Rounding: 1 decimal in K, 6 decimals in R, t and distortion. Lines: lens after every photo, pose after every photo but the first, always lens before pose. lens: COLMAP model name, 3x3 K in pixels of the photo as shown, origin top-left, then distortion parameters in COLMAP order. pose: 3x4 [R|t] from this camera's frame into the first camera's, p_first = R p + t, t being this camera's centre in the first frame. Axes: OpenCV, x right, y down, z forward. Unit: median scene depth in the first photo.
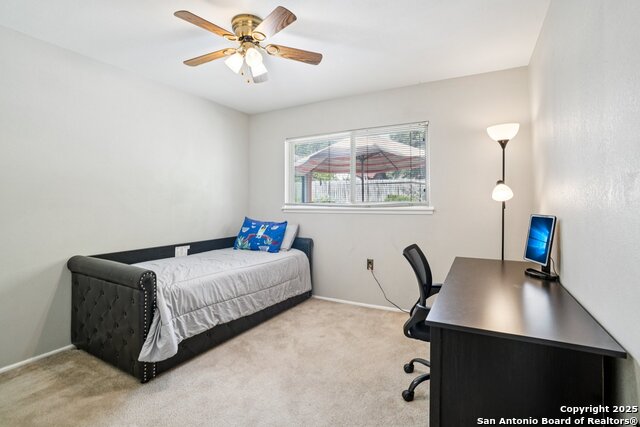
lens RADIAL K [[299.0, 0, 314.6], [0, 299.0, 202.4], [0, 0, 1]] dist [-0.054609, 0.017728]
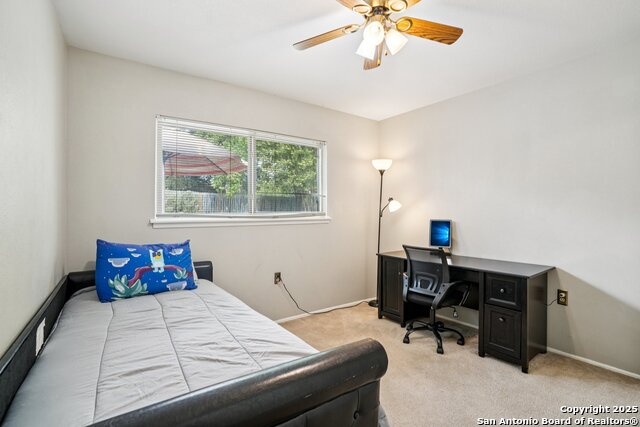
lens RADIAL K [[299.0, 0, 318.5], [0, 299.0, 215.7], [0, 0, 1]] dist [-0.054609, 0.017728]
pose [[0.426527, -0.009717, 0.904423, -0.603003], [0.001167, 0.999947, 0.010193, 0.000040], [-0.904474, -0.003292, 0.426516, 0.468401]]
